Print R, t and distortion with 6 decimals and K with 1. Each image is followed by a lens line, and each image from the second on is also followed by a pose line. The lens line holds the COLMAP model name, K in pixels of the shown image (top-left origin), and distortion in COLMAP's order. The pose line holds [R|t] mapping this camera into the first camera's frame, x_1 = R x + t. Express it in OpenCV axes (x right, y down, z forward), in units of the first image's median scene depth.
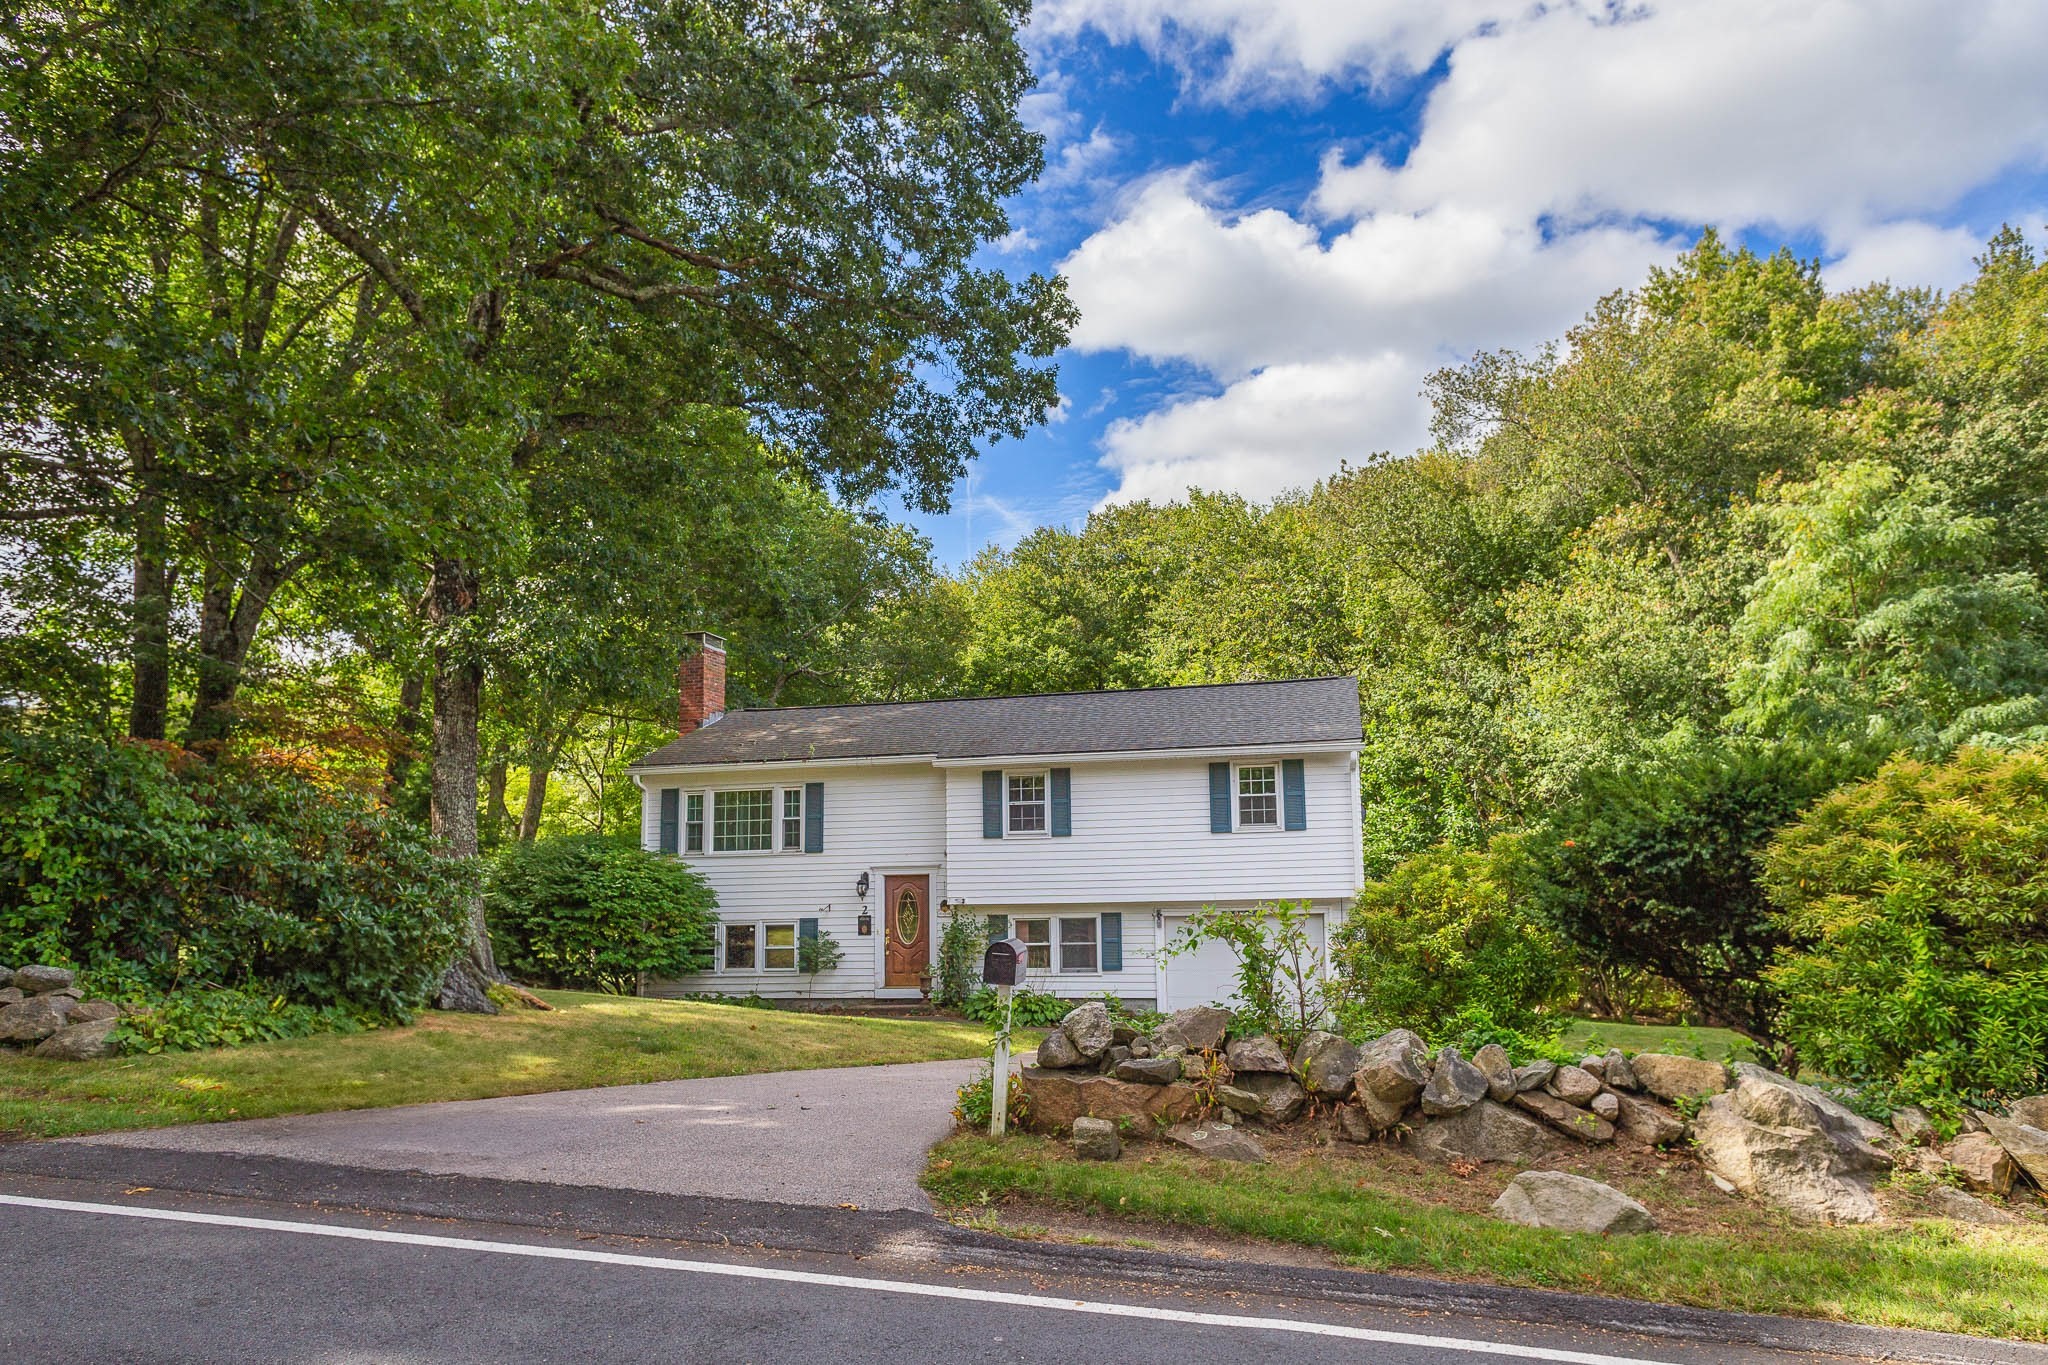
lens RADIAL K [[1177.3, 0, 1109.5], [0, 1177.3, 752.5], [0, 0, 1]] dist [0.016069, -0.008386]
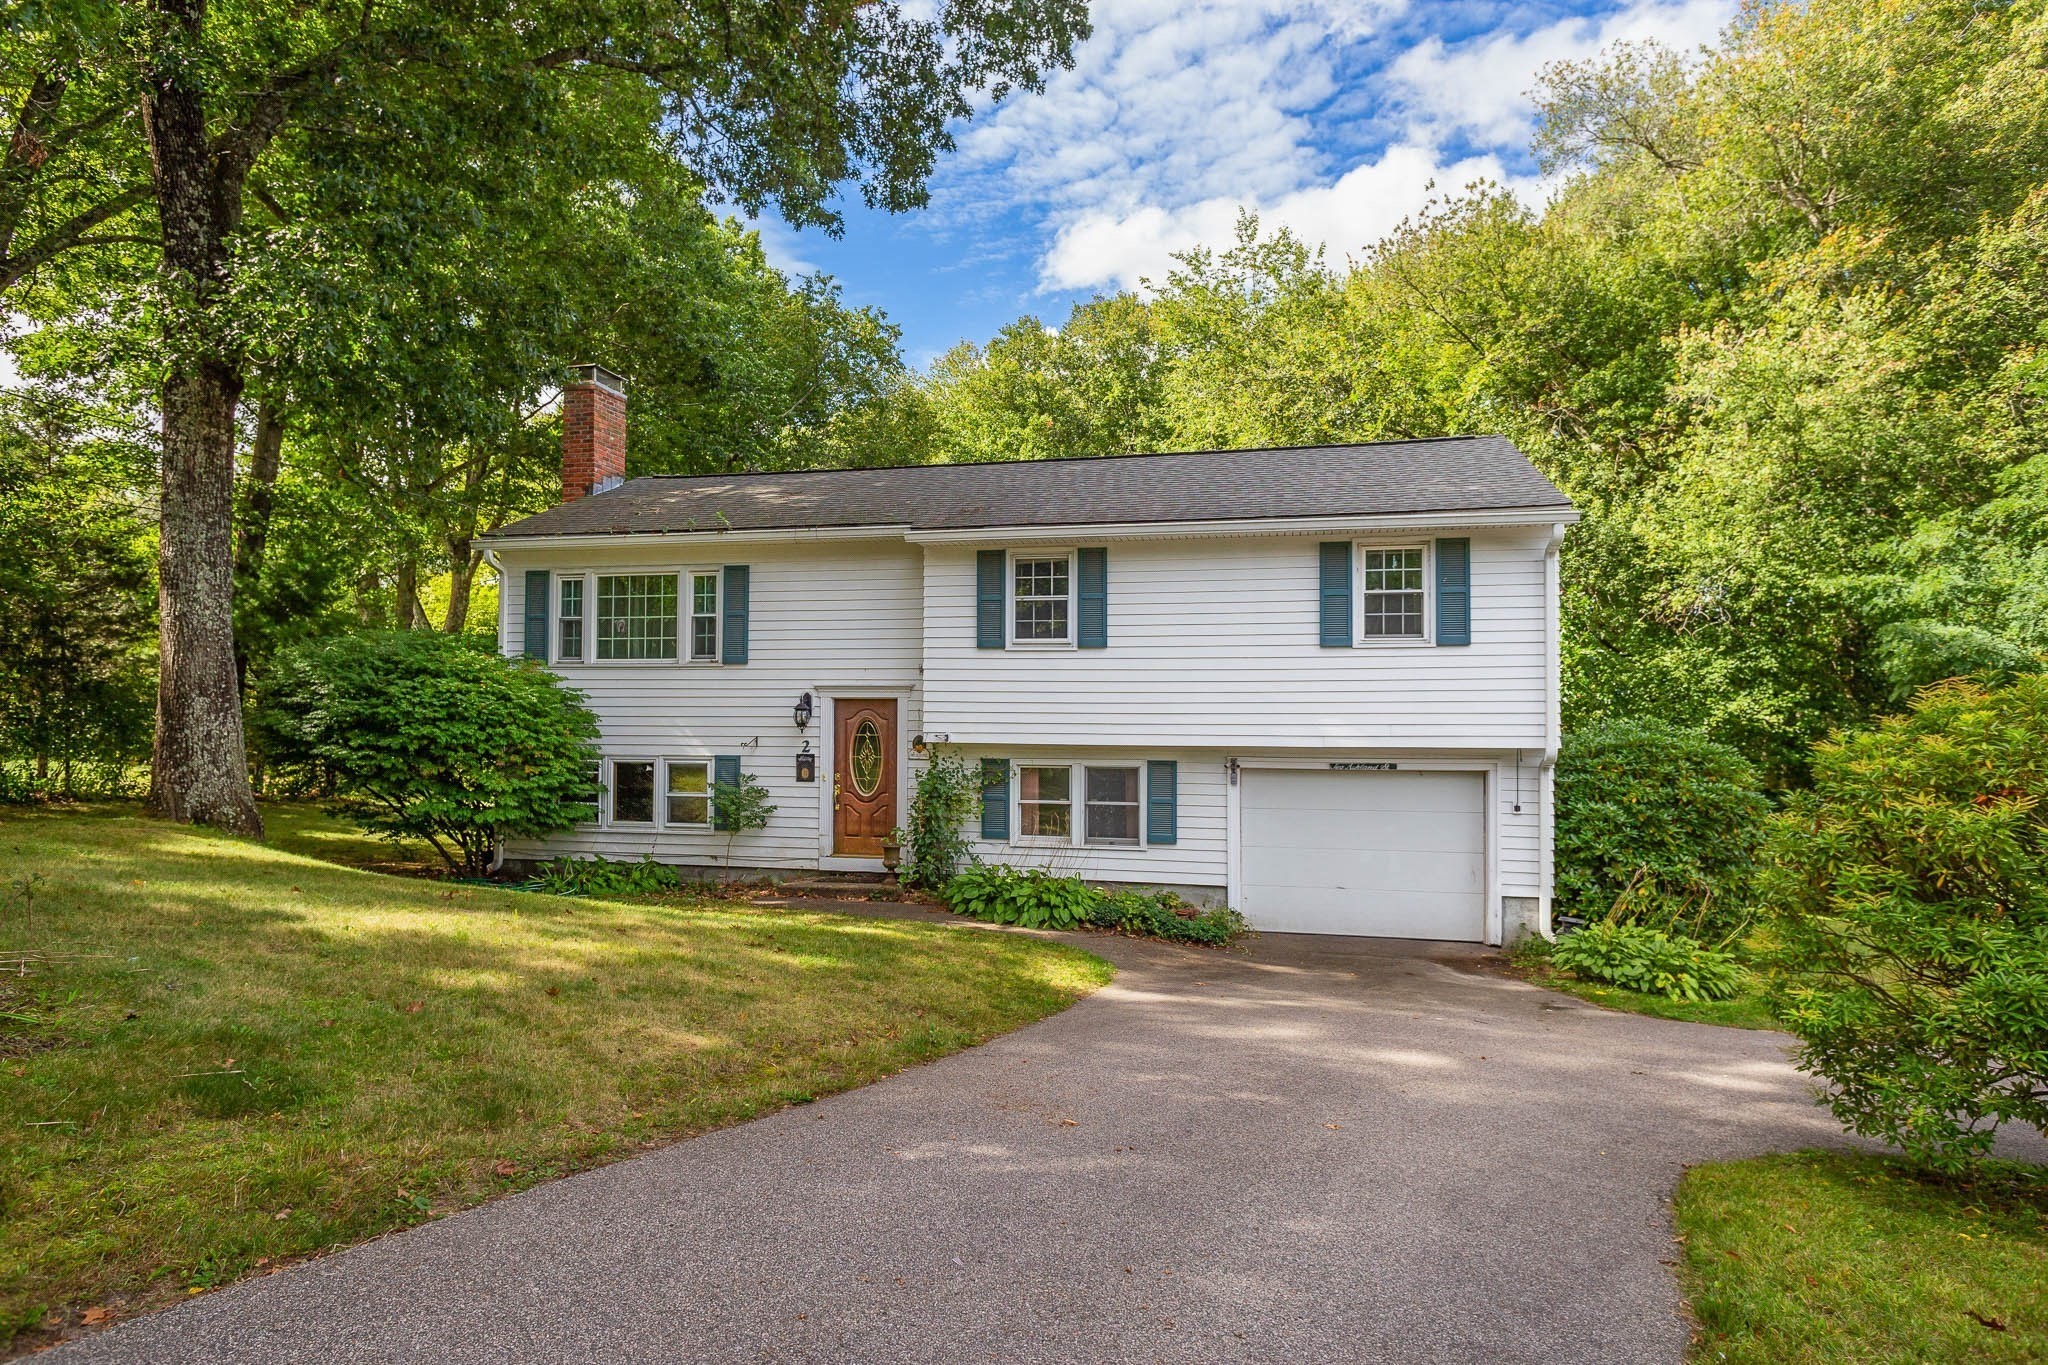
lens RADIAL K [[1177.3, 0, 1049.8], [0, 1177.3, 688.1], [0, 0, 1]] dist [0.016069, -0.008386]
pose [[0.999595, 0.025287, -0.013039, -0.054834], [-0.024065, 0.995952, 0.086611, 0.035225], [0.015176, -0.086262, 0.996157, 0.311947]]
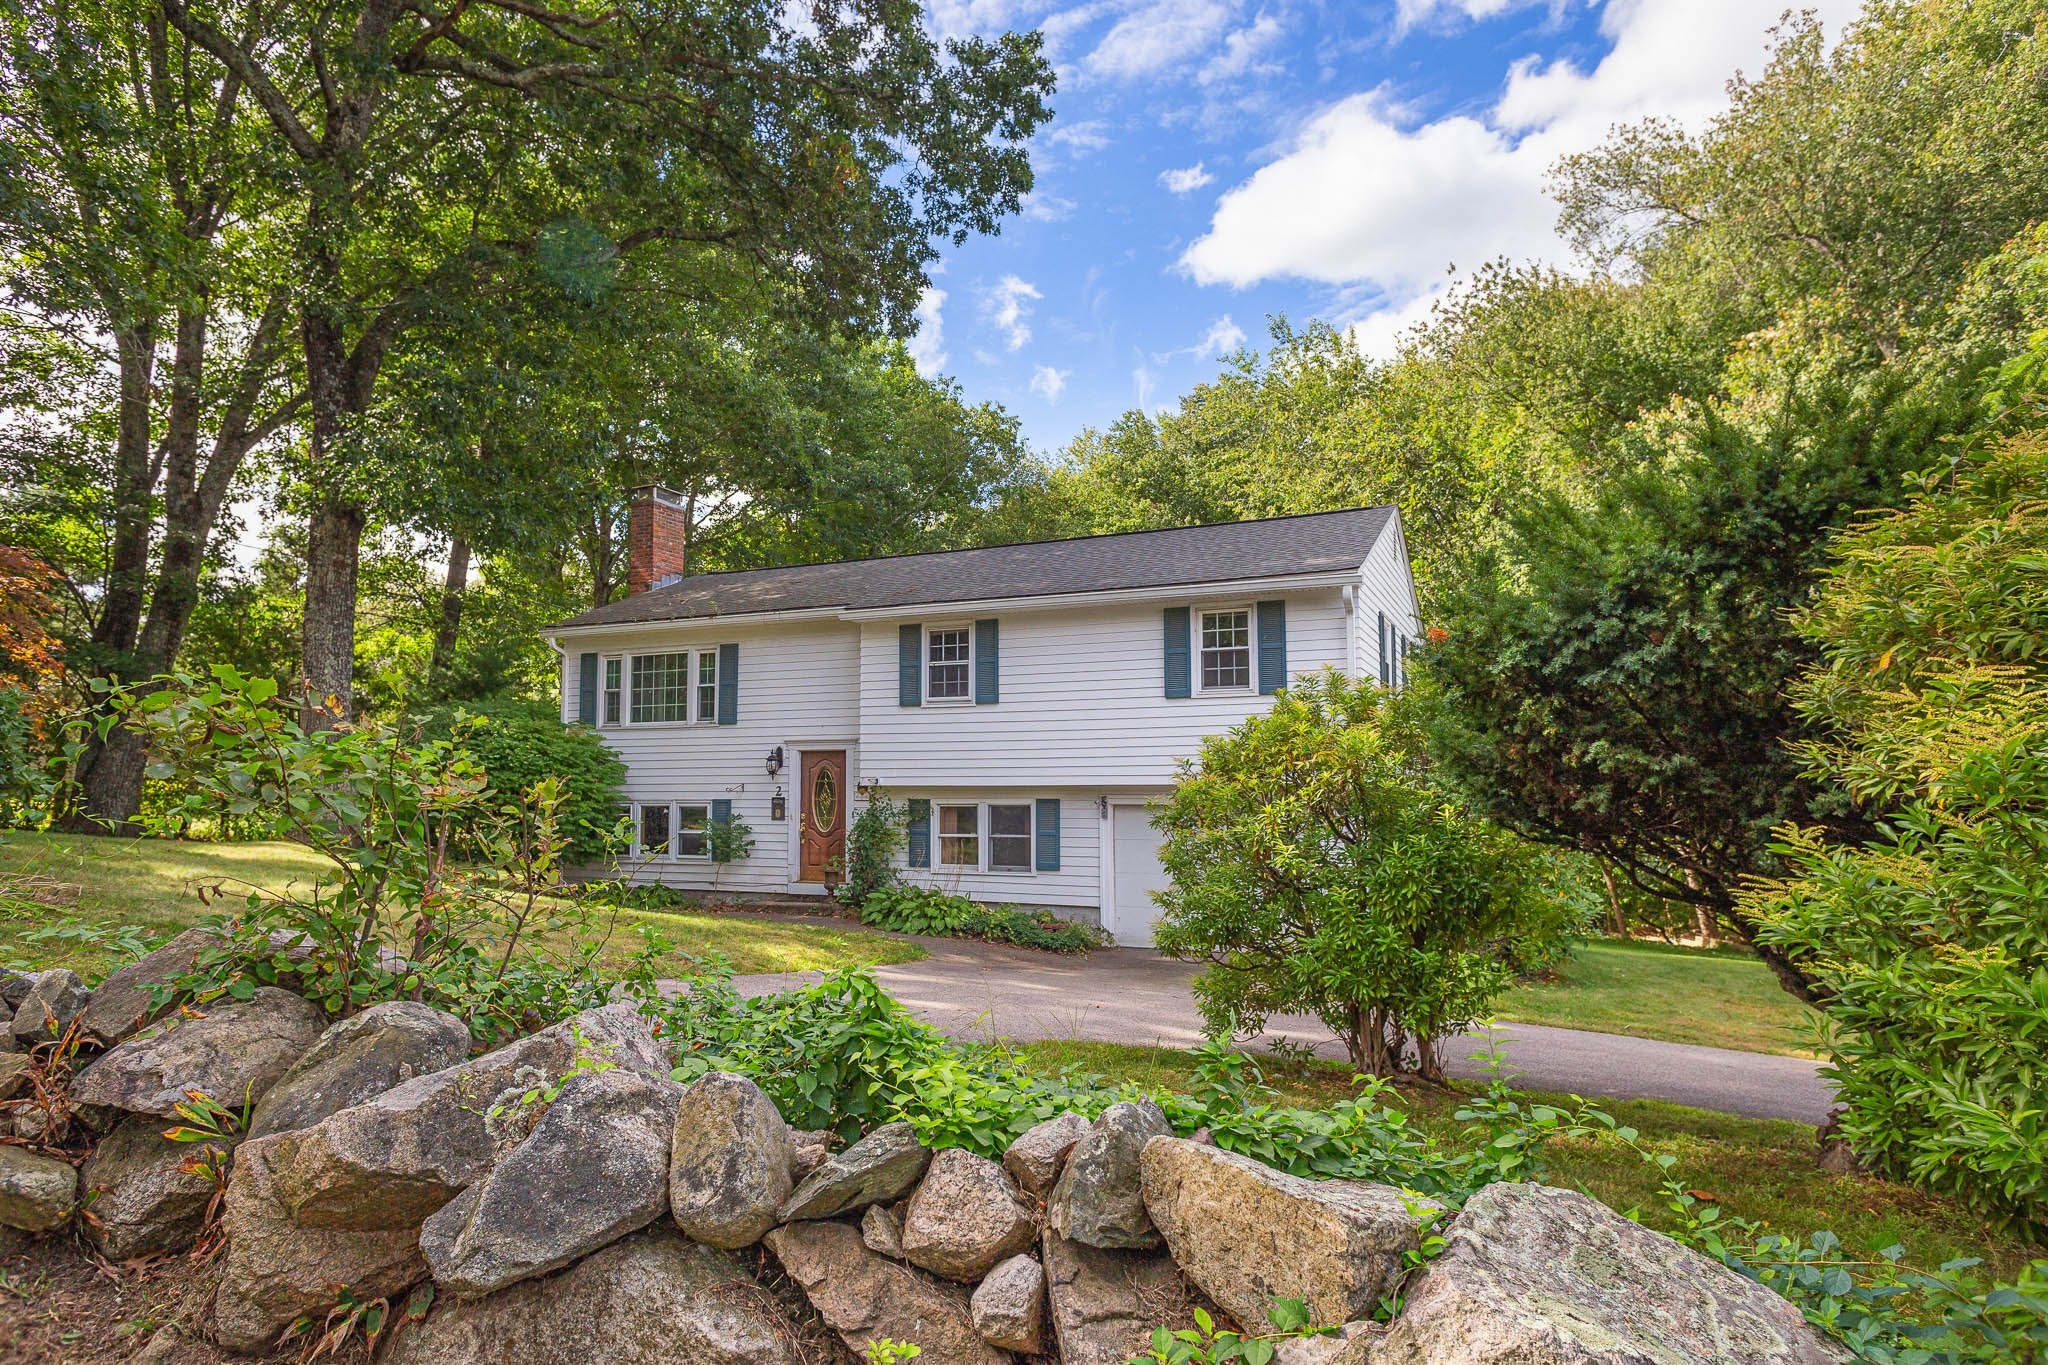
lens RADIAL K [[1177.3, 0, 1012.0], [0, 1177.3, 706.4], [0, 0, 1]] dist [0.016069, -0.008386]
pose [[0.977417, 0.004660, -0.211267, 0.143660], [0.004058, 0.999158, 0.040815, 0.039362], [0.211279, -0.040751, 0.976576, 0.209787]]
